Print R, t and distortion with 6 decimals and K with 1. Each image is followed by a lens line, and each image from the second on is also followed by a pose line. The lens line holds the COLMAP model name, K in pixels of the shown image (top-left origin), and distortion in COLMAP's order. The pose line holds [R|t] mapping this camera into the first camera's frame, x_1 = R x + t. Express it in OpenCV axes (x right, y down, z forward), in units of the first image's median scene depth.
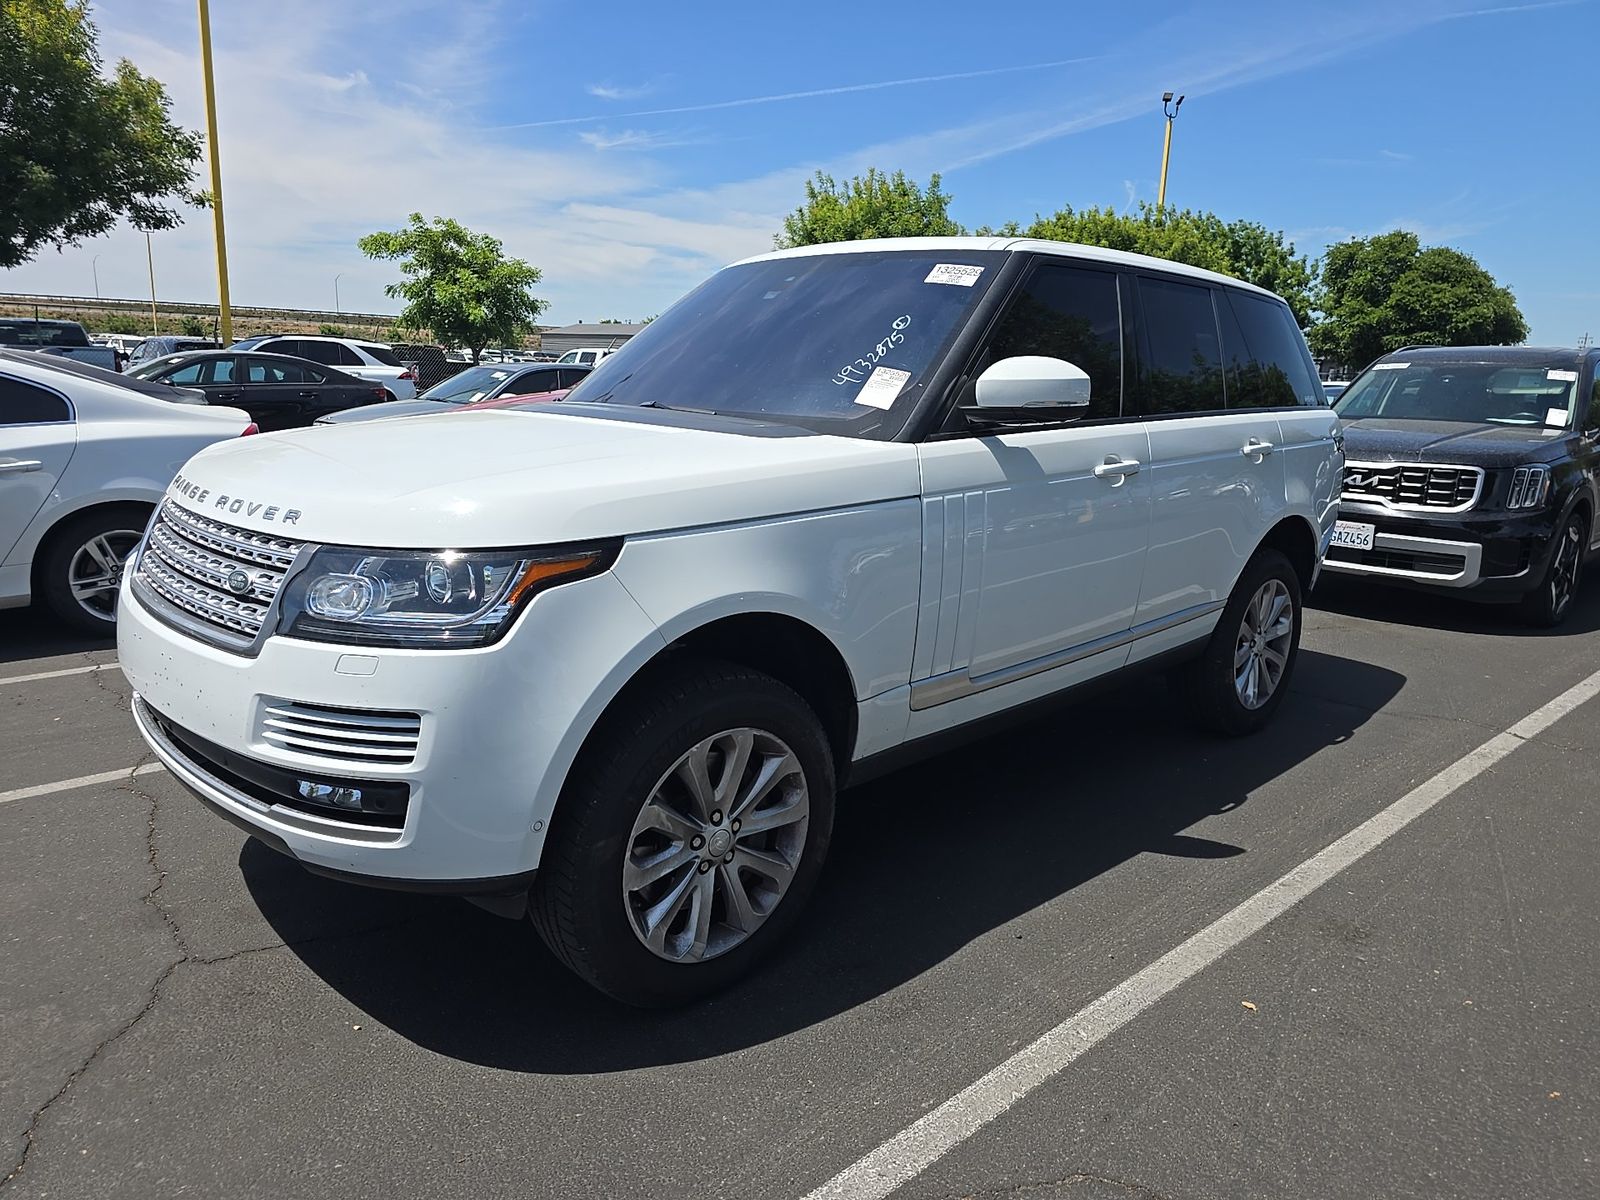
lens RADIAL K [[1063.8, 0, 800.0], [0, 1063.8, 600.0], [0, 0, 1]] dist [0.038362, -0.039513]
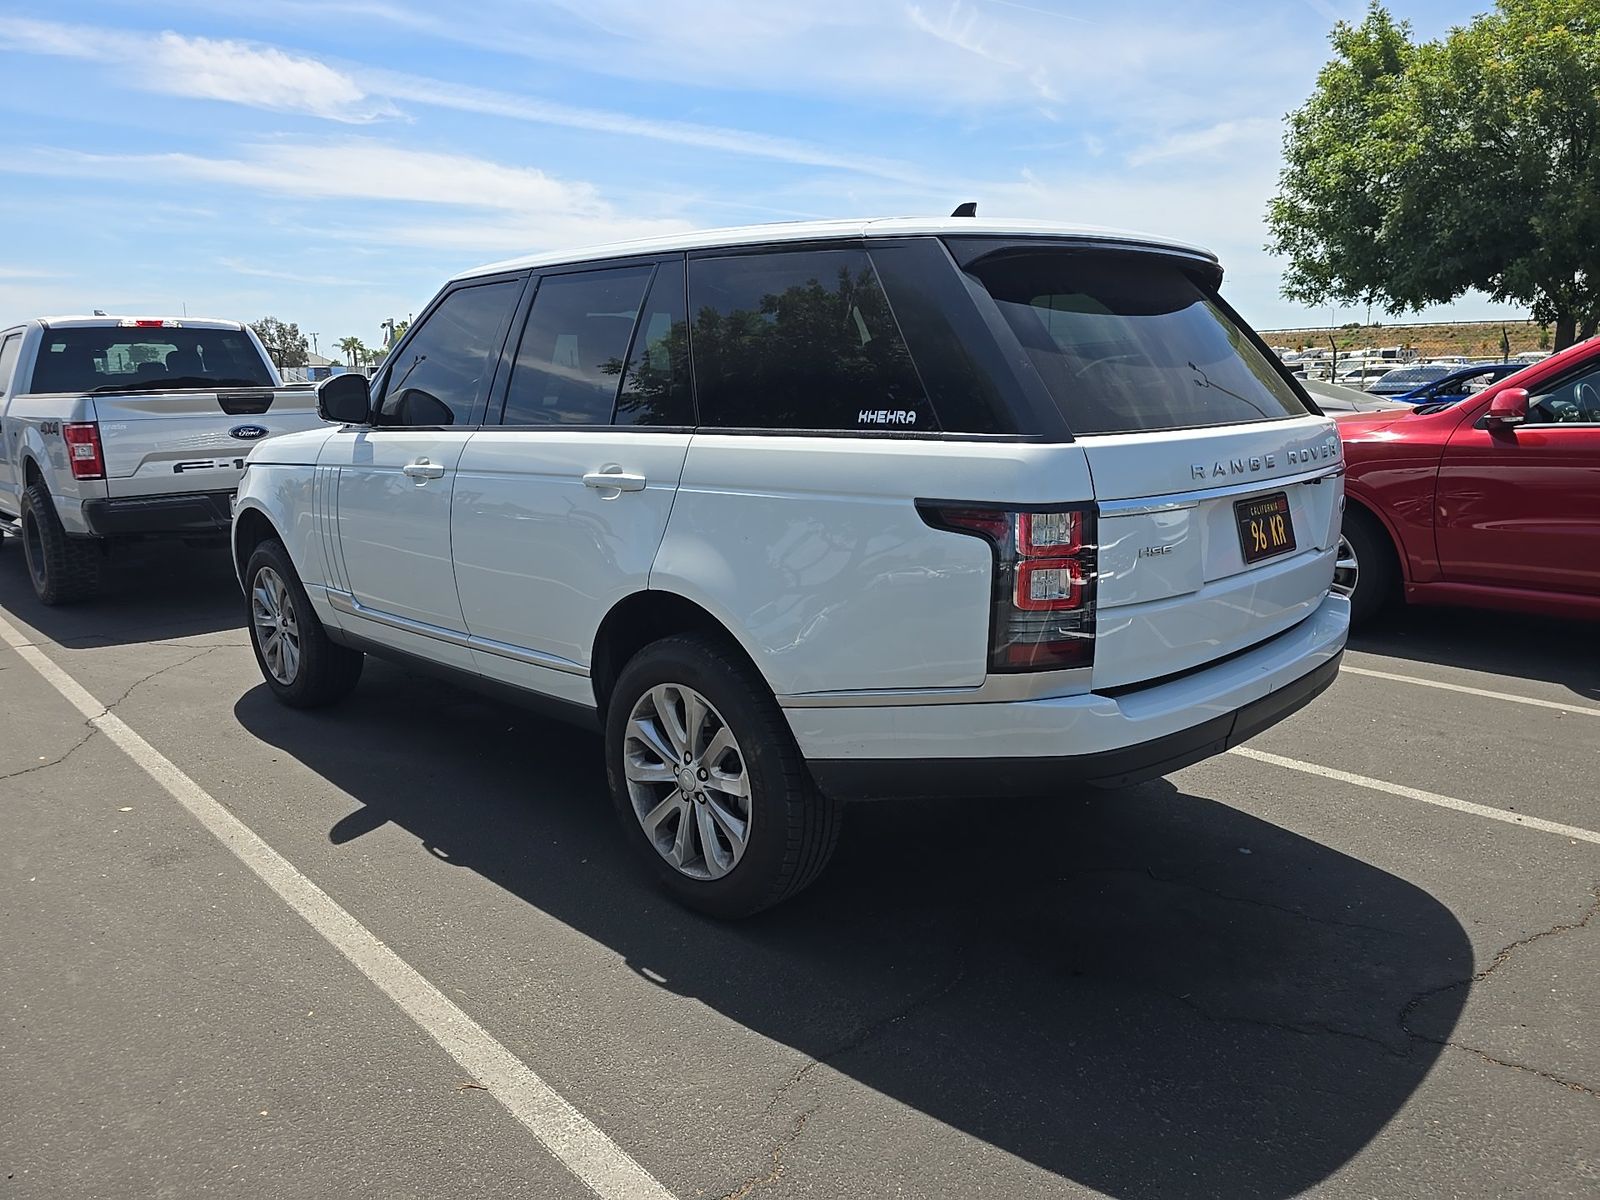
lens RADIAL K [[1063.8, 0, 800.0], [0, 1063.8, 600.0], [0, 0, 1]] dist [0.038362, -0.039513]
pose [[0.016774, 0.172225, -0.984915, 1.086866], [-0.162527, 0.972422, 0.167272, -0.184096], [0.986561, 0.157270, 0.044303, 1.060138]]
